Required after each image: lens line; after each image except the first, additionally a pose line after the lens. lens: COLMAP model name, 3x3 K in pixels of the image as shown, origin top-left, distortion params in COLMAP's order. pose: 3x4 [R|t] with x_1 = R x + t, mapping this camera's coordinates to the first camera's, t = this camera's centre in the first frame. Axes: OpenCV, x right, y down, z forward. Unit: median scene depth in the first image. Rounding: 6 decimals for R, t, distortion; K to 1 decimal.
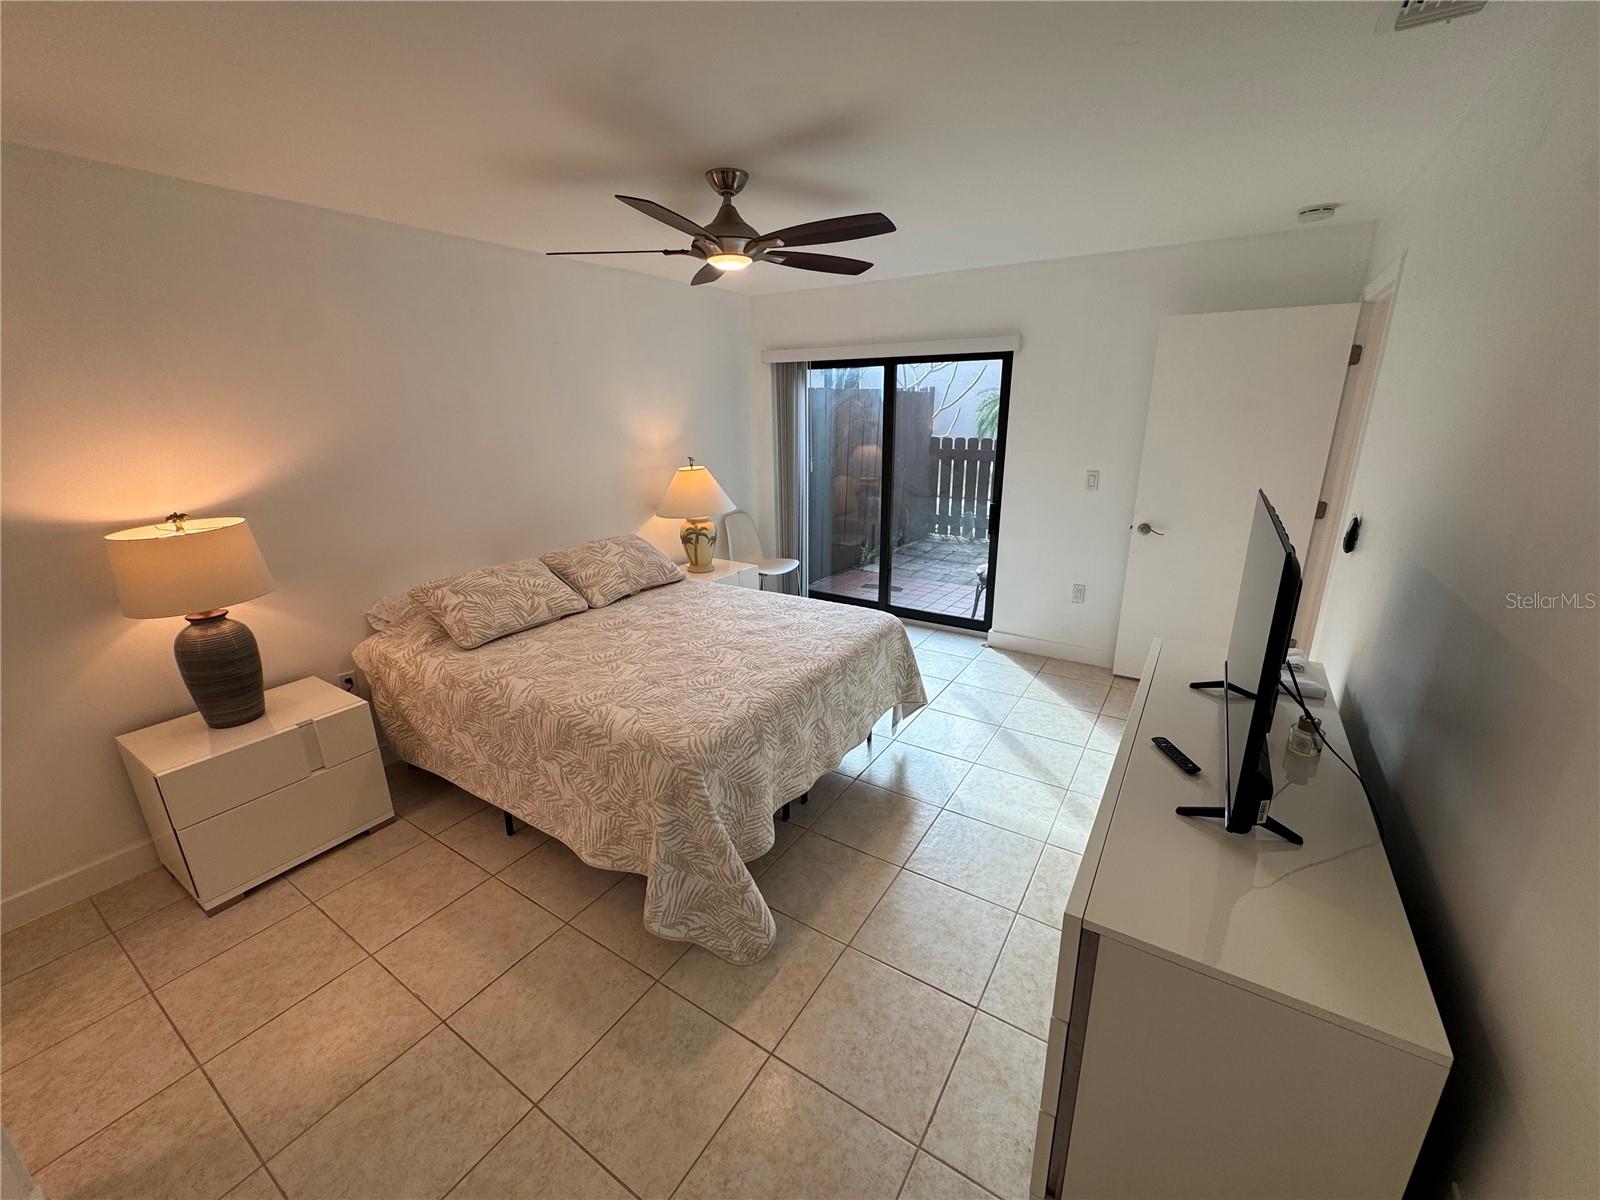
lens RADIAL K [[638.7, 0, 797.2], [0, 638.7, 601.7], [0, 0, 1]] dist [-0.003992, 0.000431]
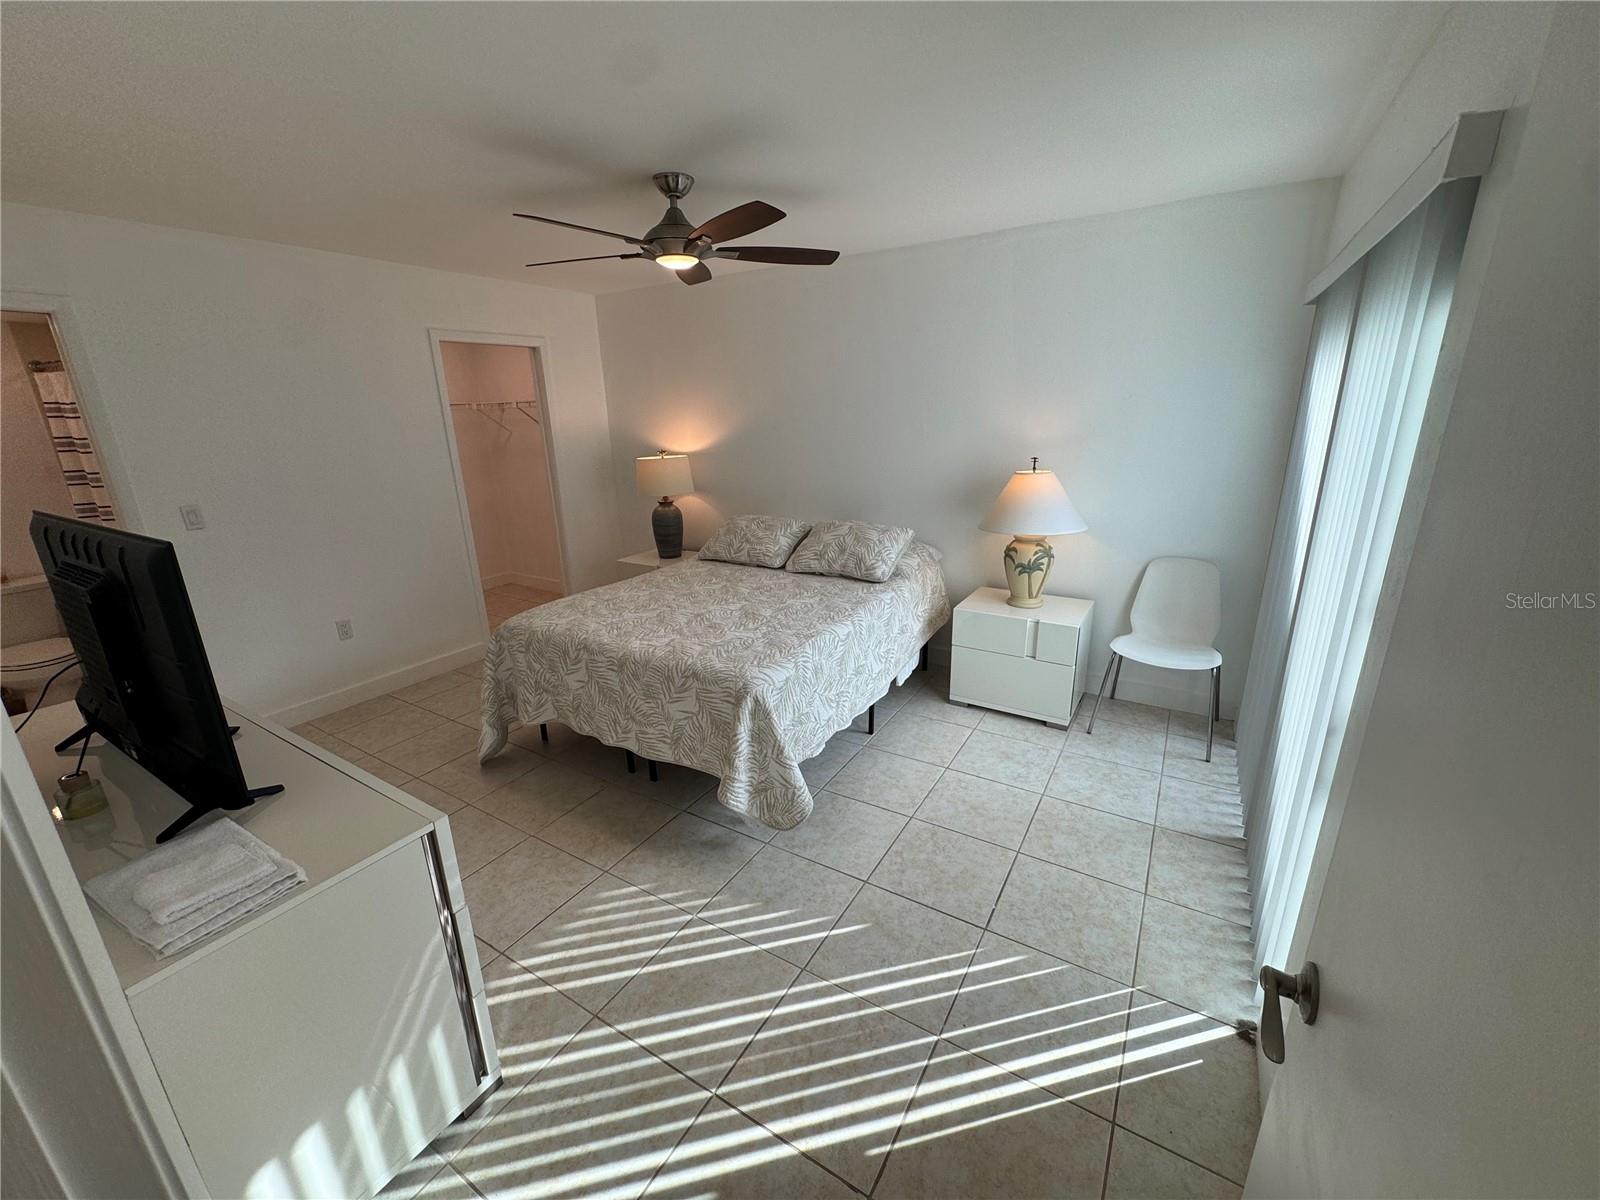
lens RADIAL K [[638.7, 0, 798.8], [0, 638.7, 601.8], [0, 0, 1]] dist [-0.003992, 0.000431]
pose [[0.021724, 0.308448, -0.950993, 1.125725], [-0.271782, 0.917217, 0.291284, -0.395119], [0.962114, 0.252135, 0.103756, 1.279304]]
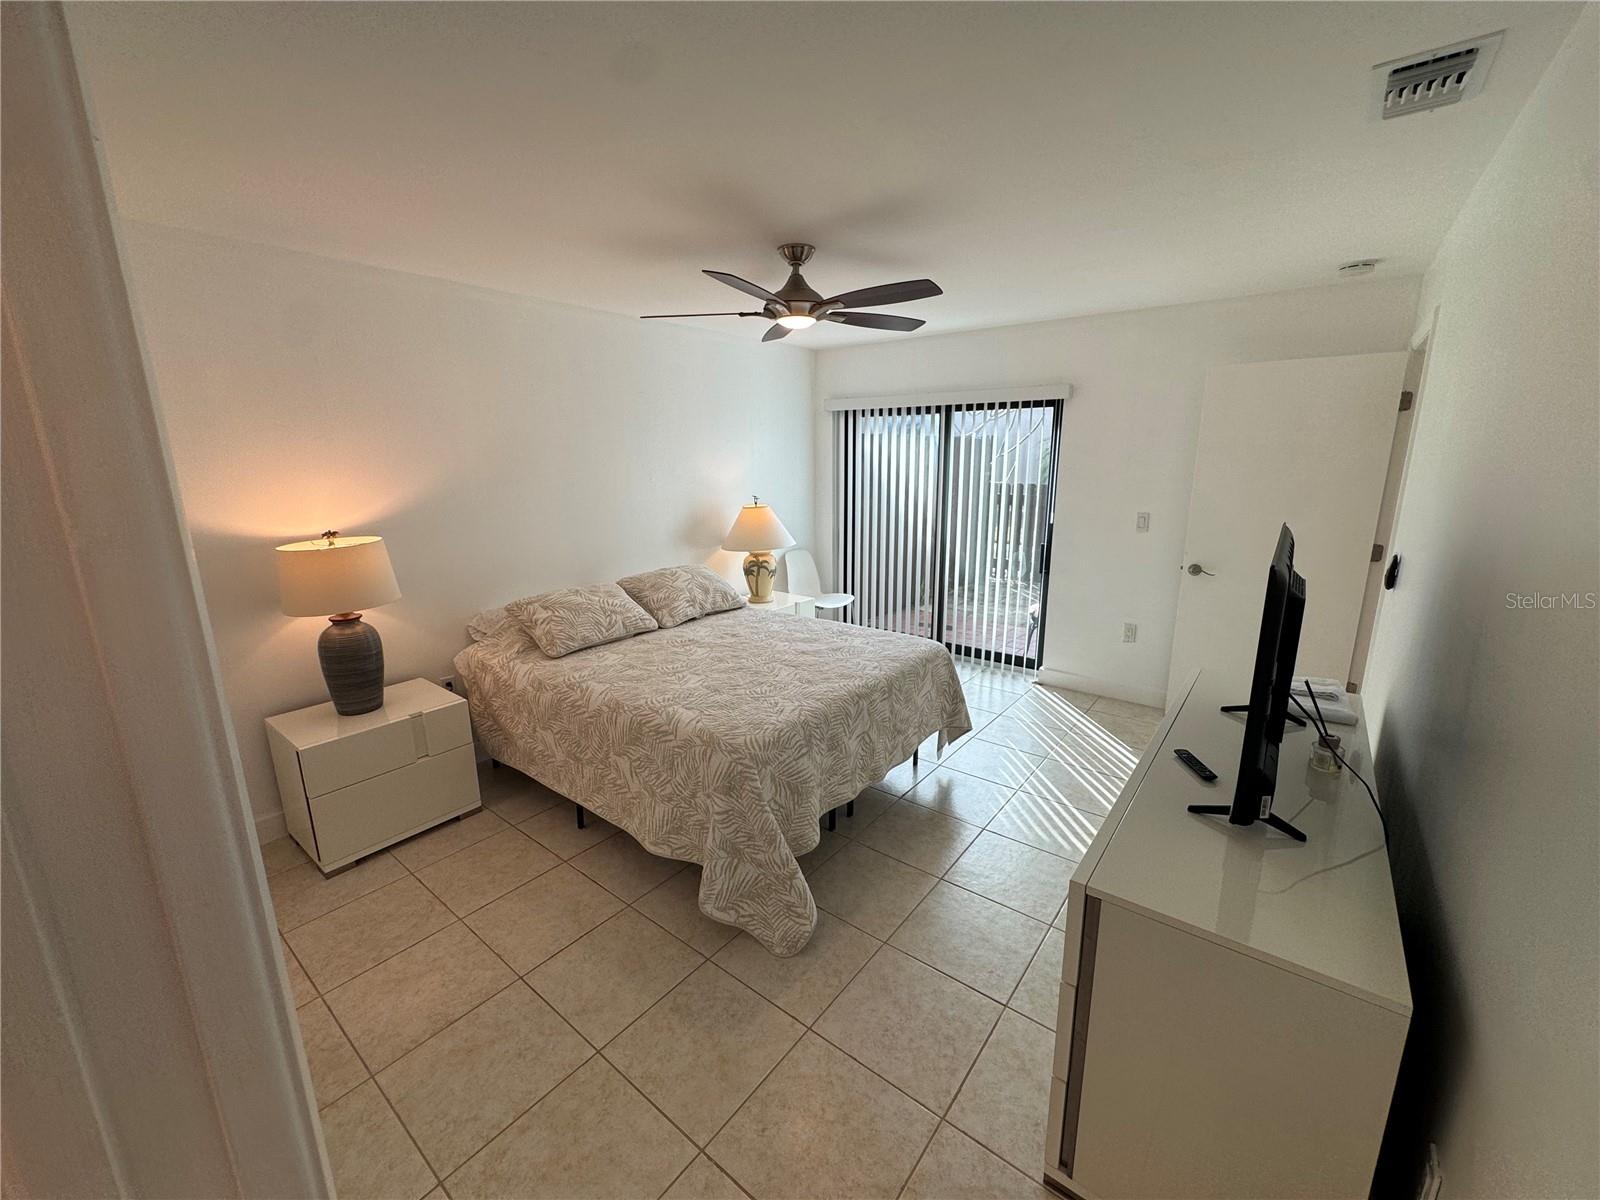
lens RADIAL K [[638.7, 0, 797.6], [0, 638.7, 604.6], [0, 0, 1]] dist [-0.003992, 0.000431]
pose [[0.995416, 0.027182, -0.091693, 0.015016], [-0.033275, 0.997292, -0.065586, 0.046894], [0.089662, 0.068336, 0.993625, -0.100720]]
